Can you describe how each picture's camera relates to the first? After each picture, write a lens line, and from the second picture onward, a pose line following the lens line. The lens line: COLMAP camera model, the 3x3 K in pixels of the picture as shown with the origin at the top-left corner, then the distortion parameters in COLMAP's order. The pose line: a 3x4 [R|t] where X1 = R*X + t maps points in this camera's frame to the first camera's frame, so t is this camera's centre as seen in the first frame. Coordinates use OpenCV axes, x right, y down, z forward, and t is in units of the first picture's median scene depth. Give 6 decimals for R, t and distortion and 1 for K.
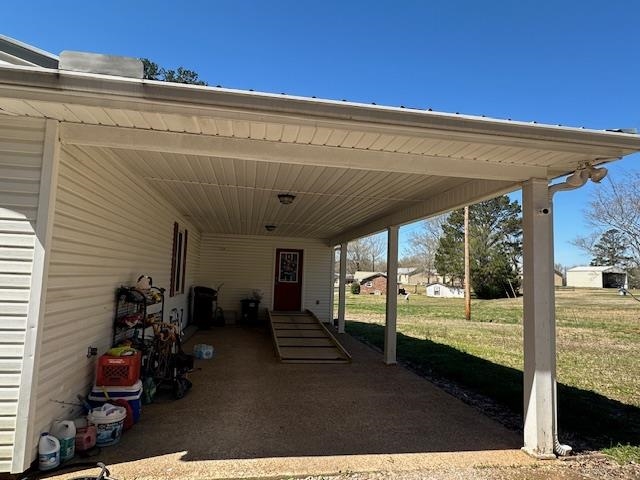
lens RADIAL K [[408.2, 0, 315.7], [0, 408.2, 240.9], [0, 0, 1]] dist [0.004283, 0.000656]
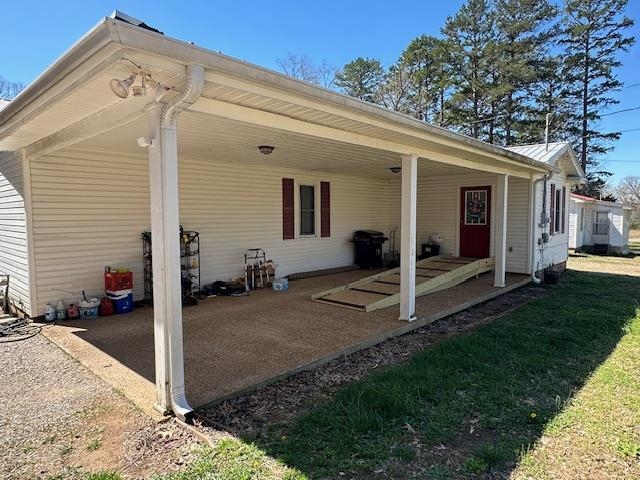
lens RADIAL K [[408.2, 0, 319.6], [0, 408.2, 240.9], [0, 0, 1]] dist [0.004283, 0.000656]
pose [[0.604409, 0.016015, -0.796513, 0.438712], [0.093511, 0.991461, 0.090892, 0.025029], [0.791167, -0.129419, 0.597750, 0.221107]]
